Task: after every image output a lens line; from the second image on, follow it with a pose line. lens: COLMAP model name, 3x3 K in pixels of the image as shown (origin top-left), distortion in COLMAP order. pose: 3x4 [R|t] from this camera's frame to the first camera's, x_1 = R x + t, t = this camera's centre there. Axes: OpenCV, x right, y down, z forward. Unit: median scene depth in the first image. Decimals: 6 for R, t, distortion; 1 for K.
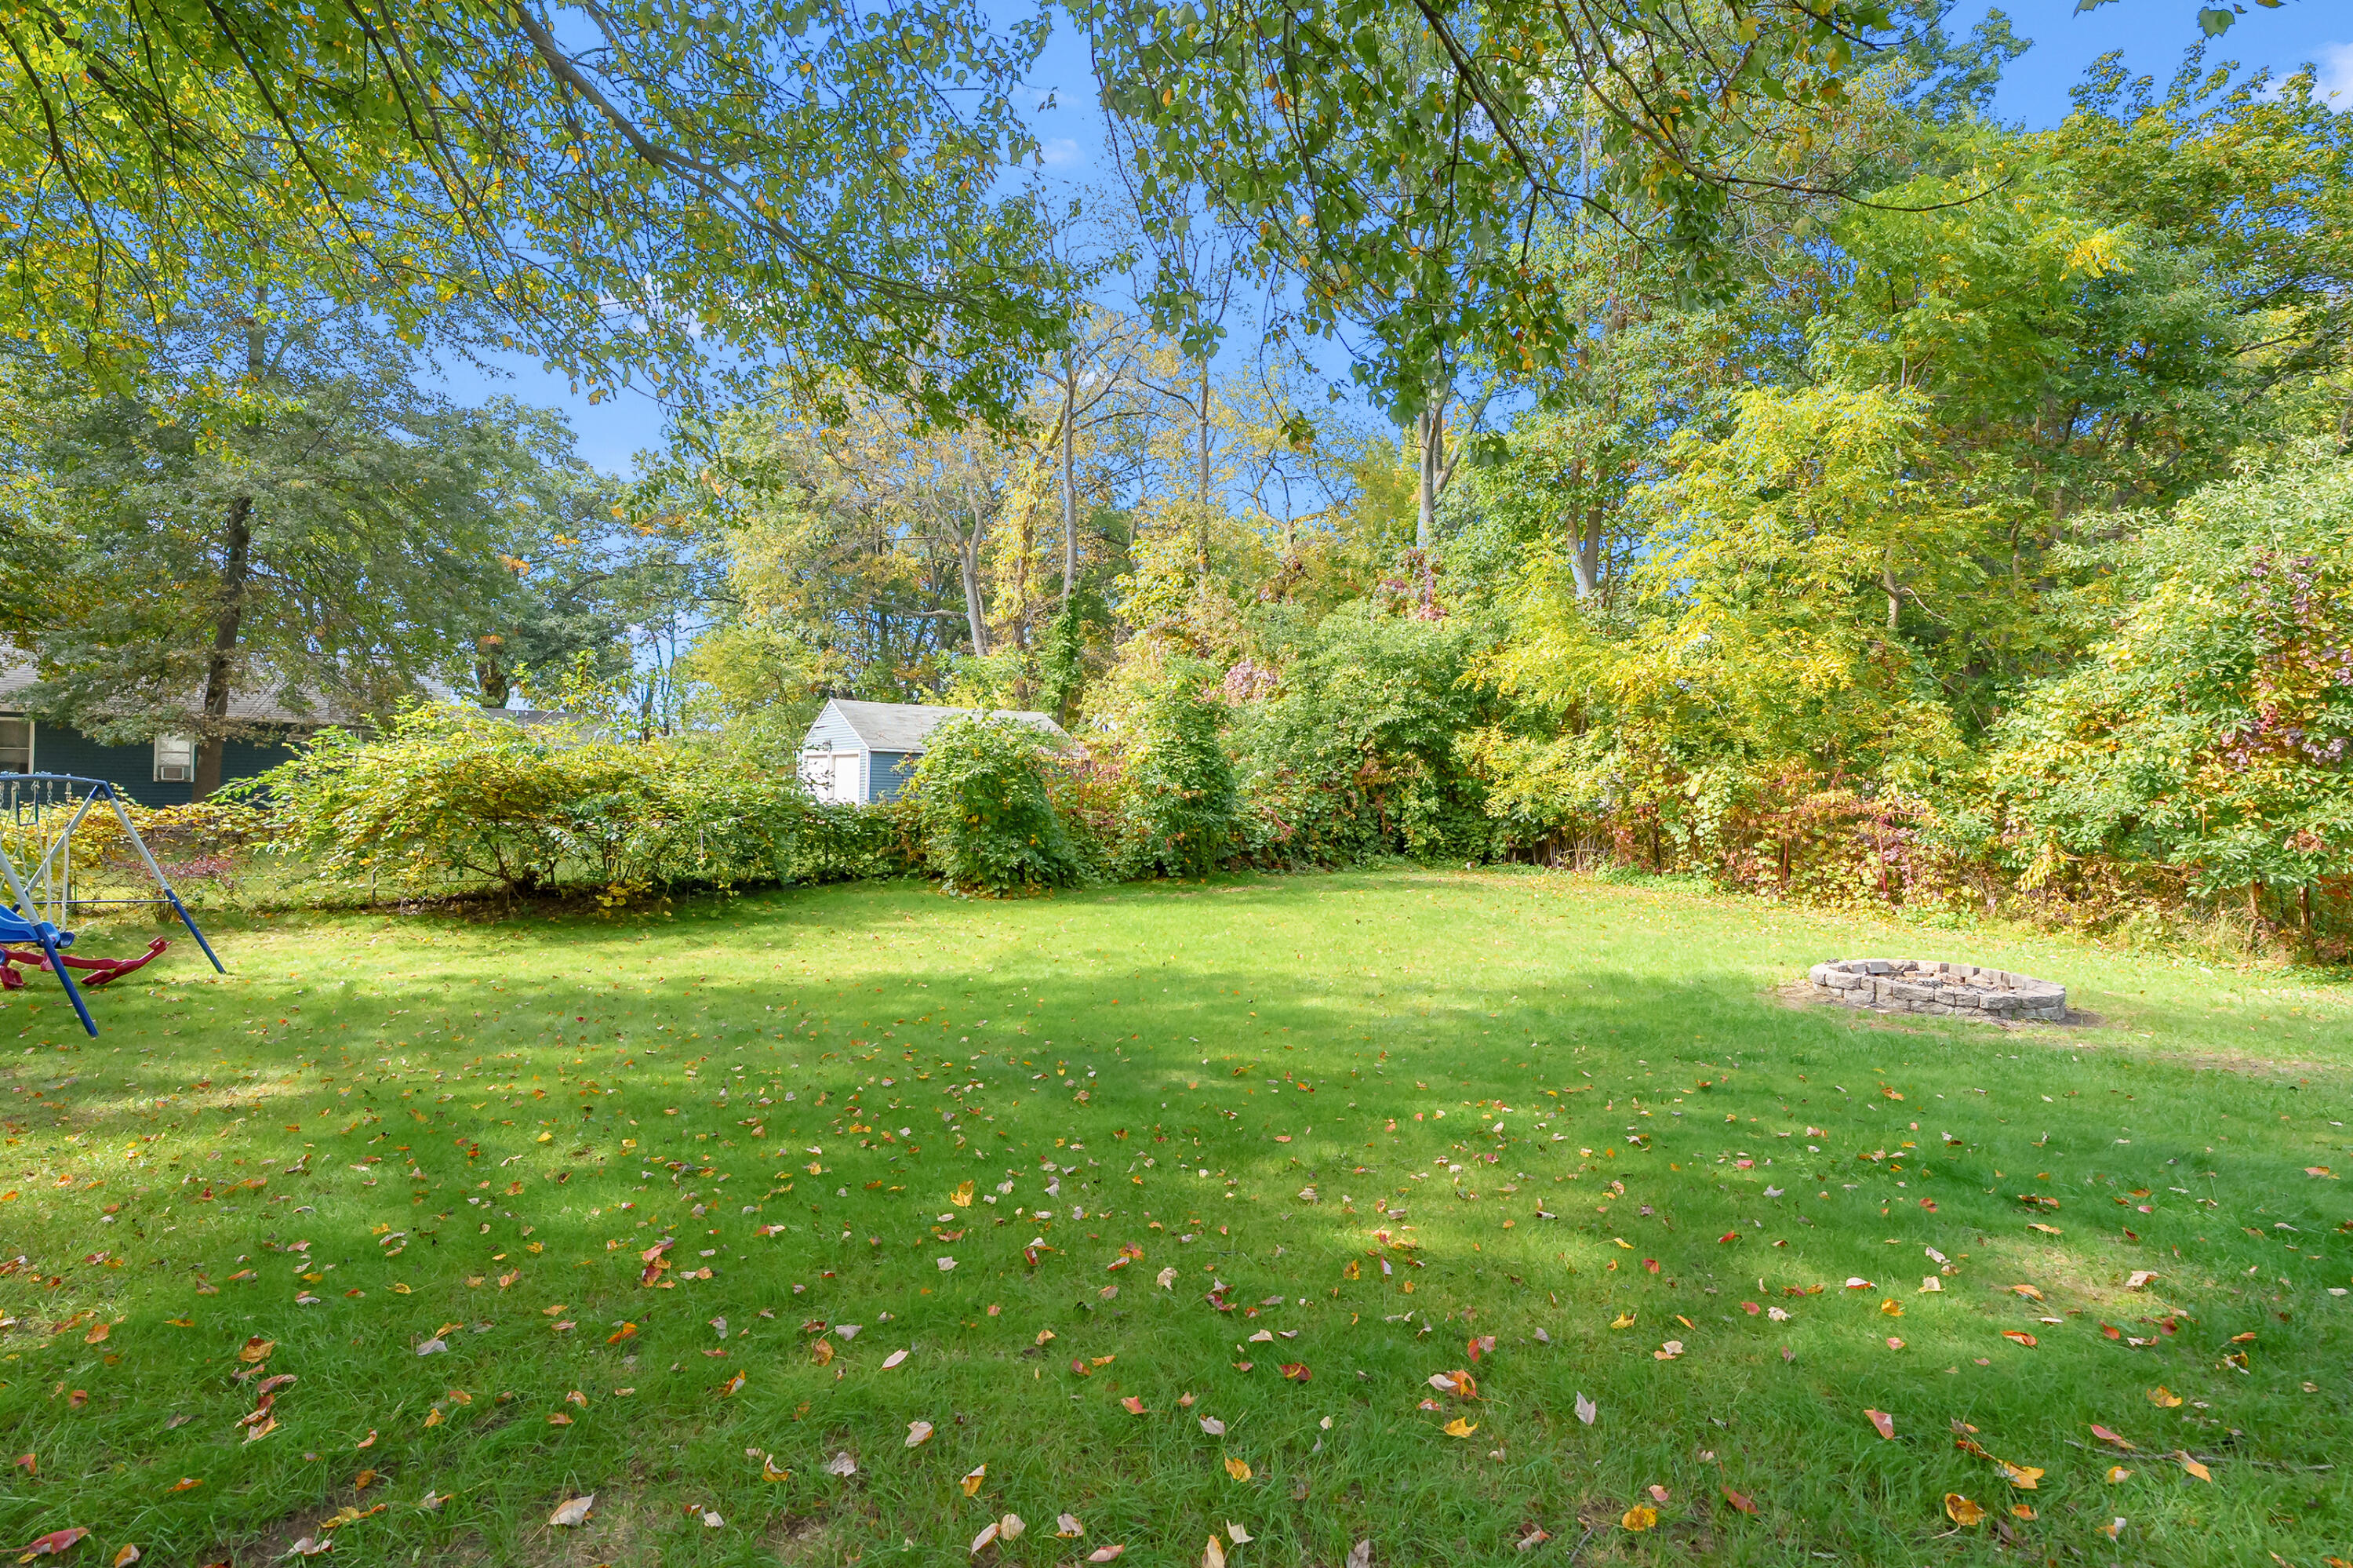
lens RADIAL K [[1056.8, 0, 1177.9], [0, 1056.8, 831.9], [0, 0, 1]] dist [-0.000114, 0.001337]
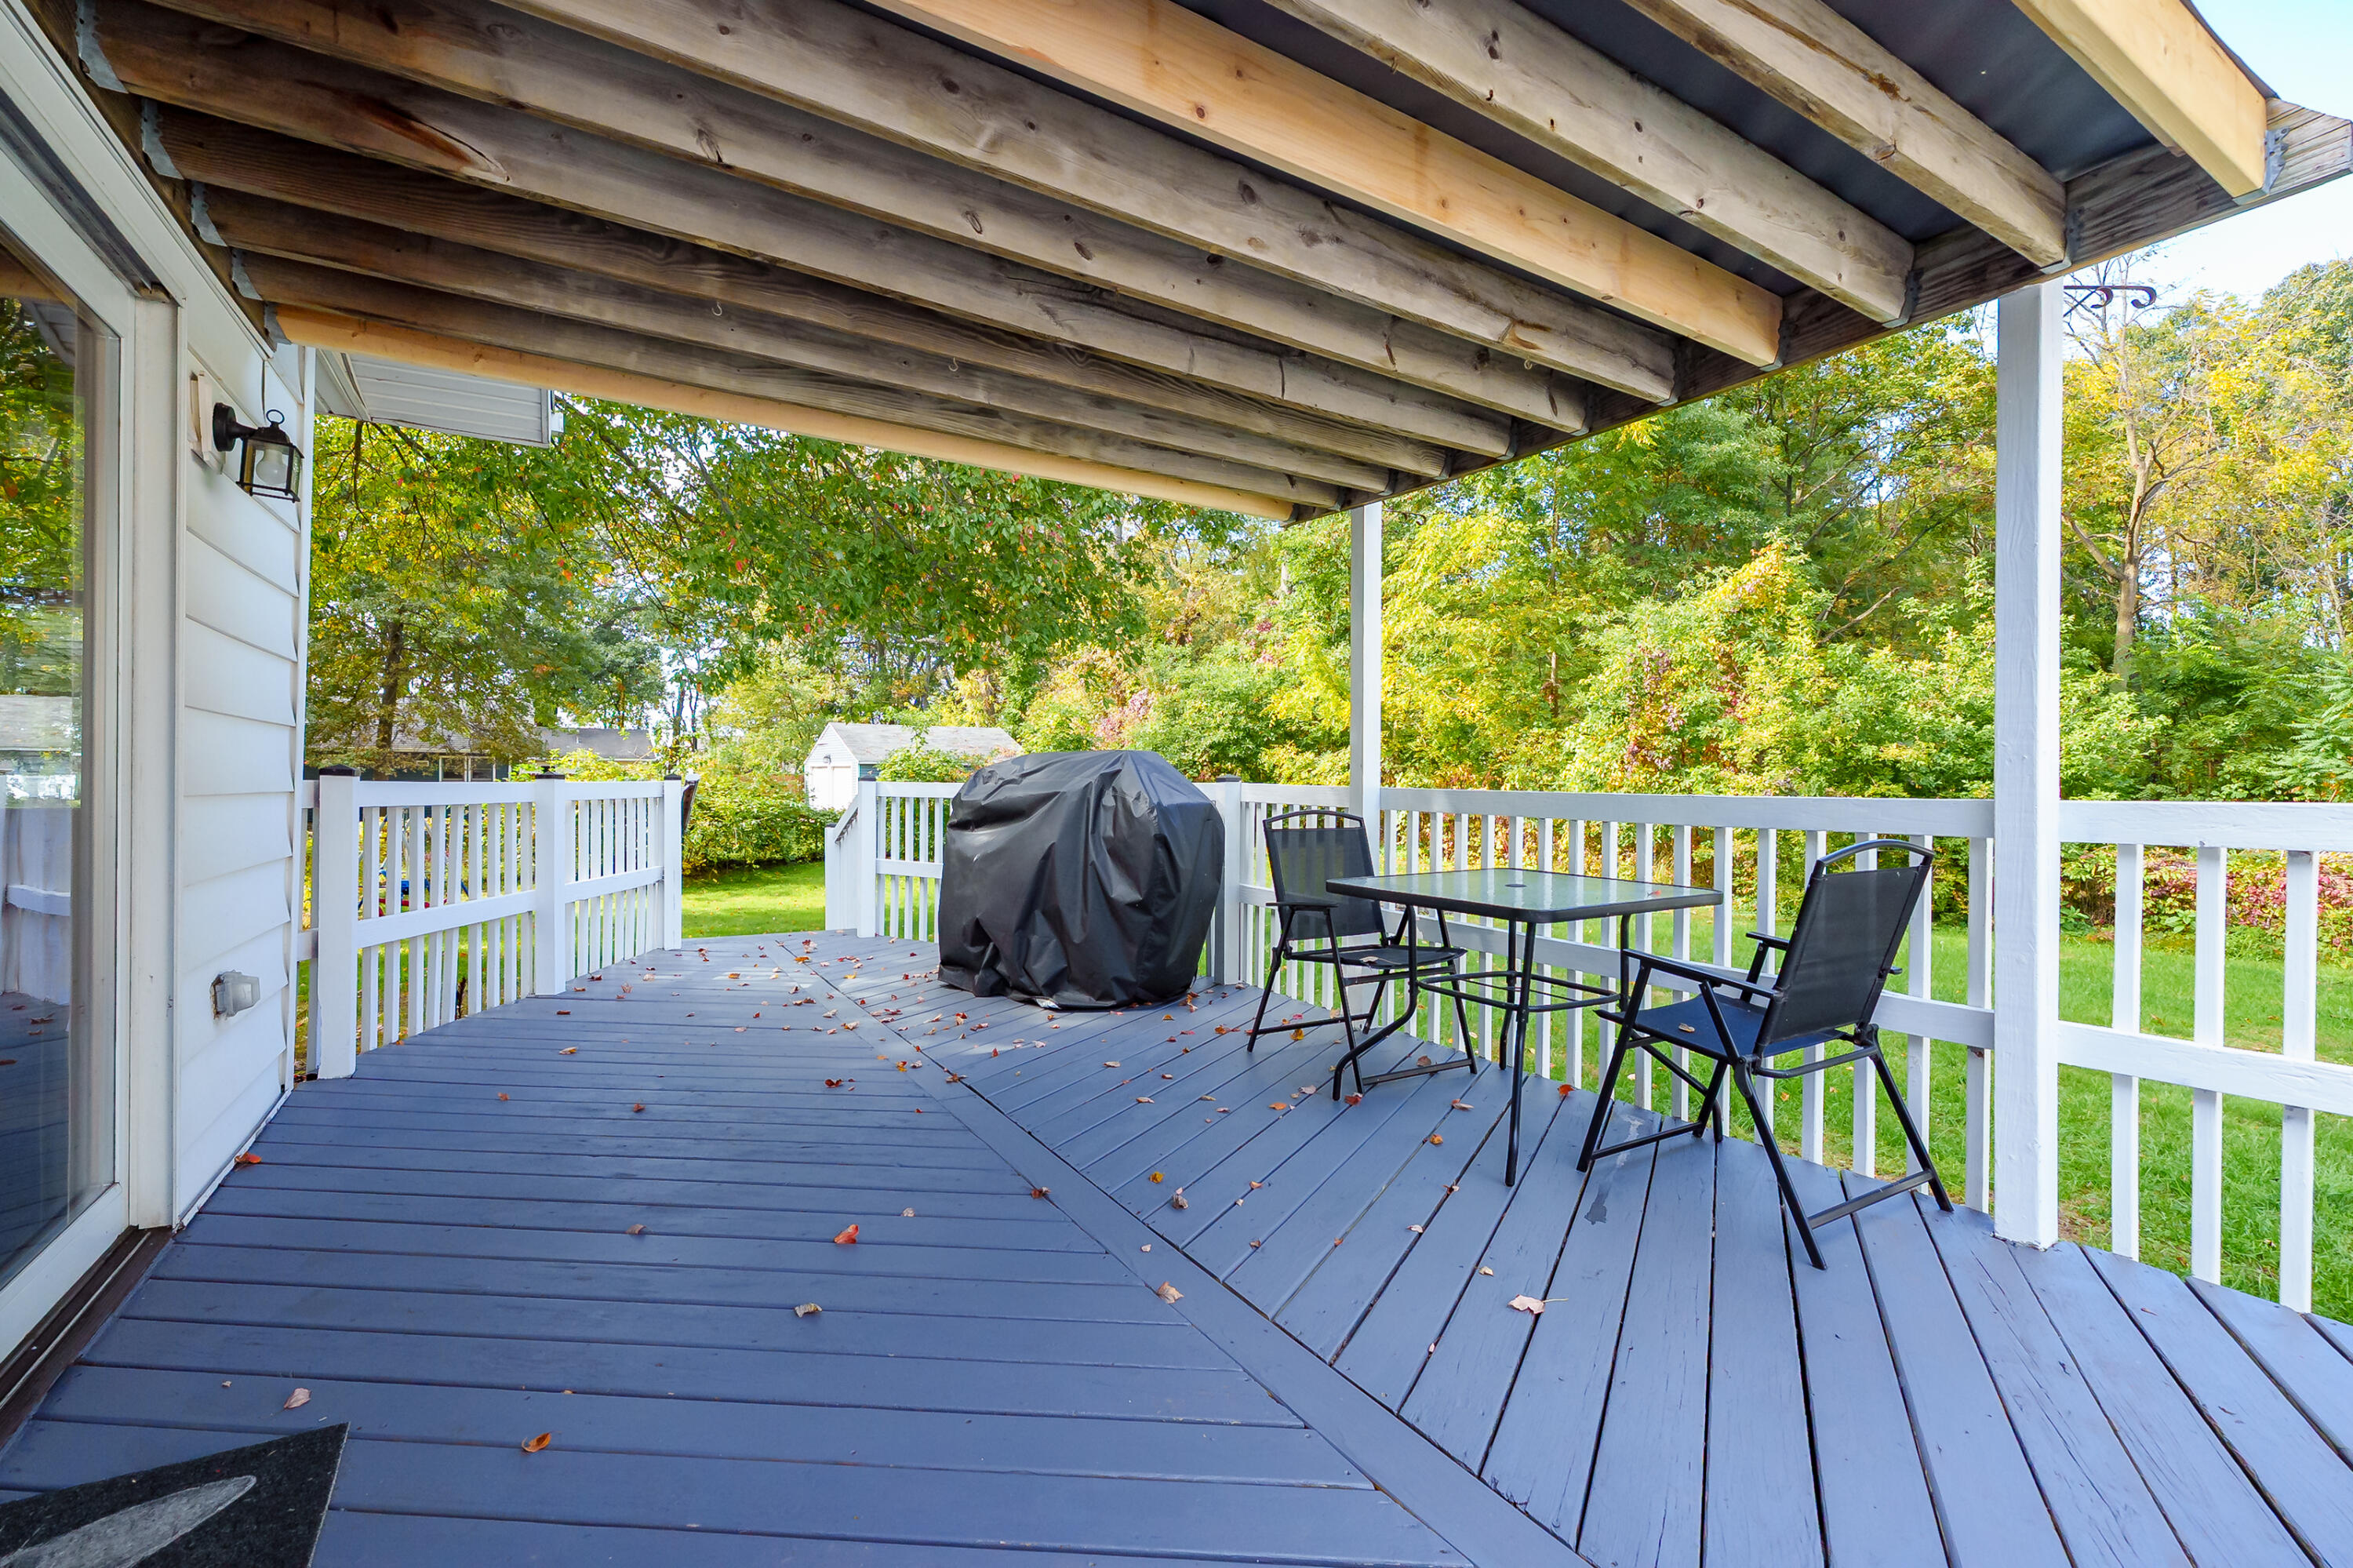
lens RADIAL K [[1056.8, 0, 1172.1], [0, 1056.8, 787.2], [0, 0, 1]] dist [-0.000114, 0.001337]
pose [[0.999593, -0.020195, -0.020140, 0.187958], [0.019529, 0.999272, -0.032759, 0.001719], [0.020786, 0.032352, 0.999260, -0.453118]]
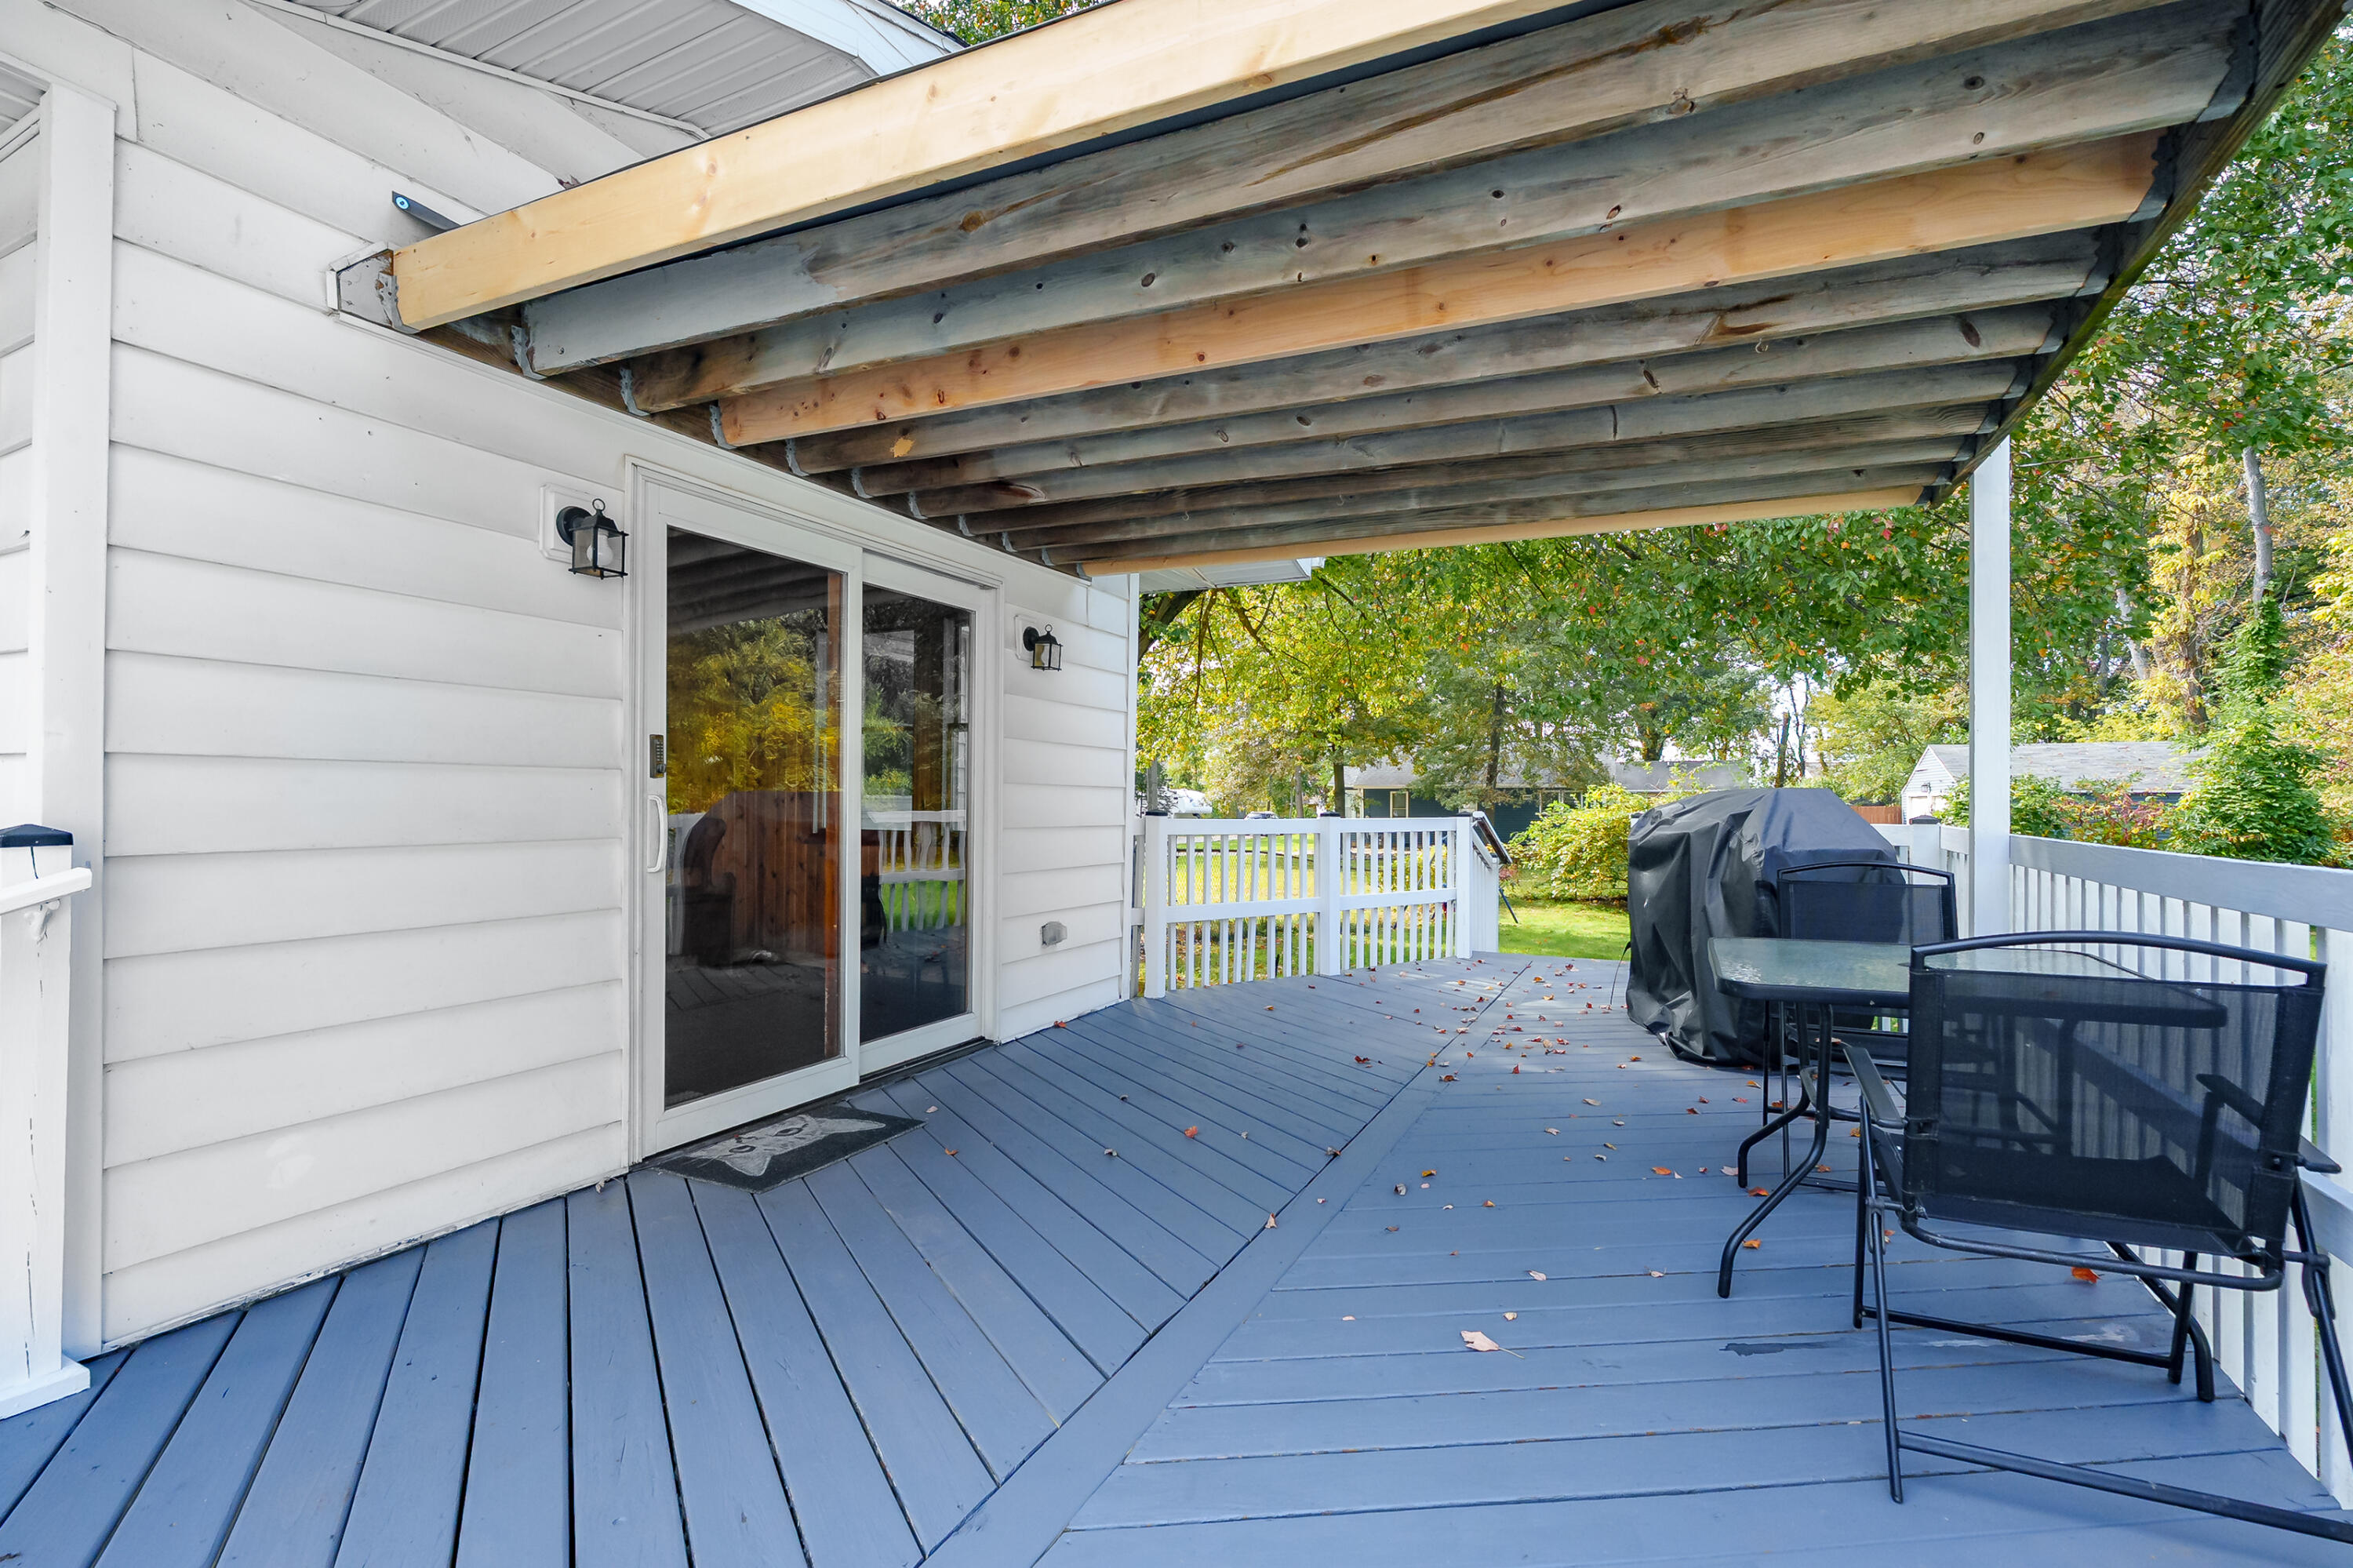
lens RADIAL K [[1056.8, 0, 1170.0], [0, 1056.8, 796.9], [0, 0, 1]] dist [-0.000114, 0.001337]
pose [[0.535119, -0.031195, -0.844201, 0.308870], [-0.022194, 0.998454, -0.050964, 0.000649], [0.844485, 0.046008, 0.533599, -0.430722]]
